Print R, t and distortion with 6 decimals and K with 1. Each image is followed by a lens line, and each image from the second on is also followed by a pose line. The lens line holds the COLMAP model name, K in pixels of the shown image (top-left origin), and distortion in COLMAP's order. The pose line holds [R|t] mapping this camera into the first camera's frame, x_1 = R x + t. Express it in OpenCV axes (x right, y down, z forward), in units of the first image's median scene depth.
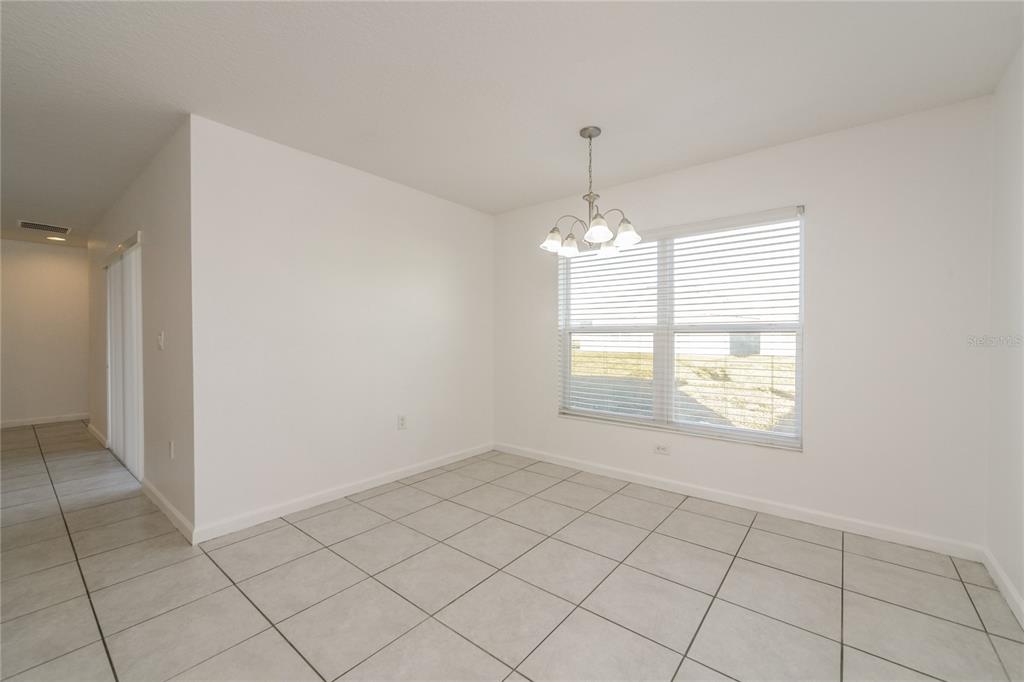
lens RADIAL K [[415.5, 0, 512.5], [0, 415.5, 337.0], [0, 0, 1]] dist [-0.002589, 0.000540]
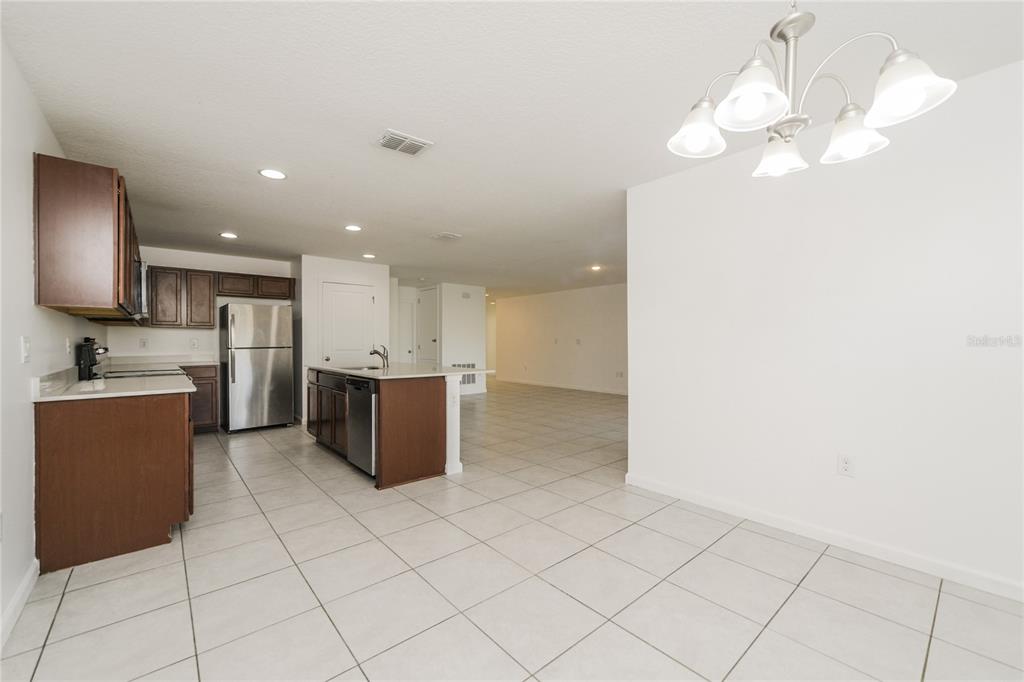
lens RADIAL K [[415.5, 0, 511.9], [0, 415.5, 344.7], [0, 0, 1]] dist [-0.002589, 0.000540]
pose [[-0.172654, 0.002836, -0.984979, 0.667158], [-0.006194, 0.999973, 0.003964, 0.008365], [0.984963, 0.006785, -0.172631, 0.770082]]
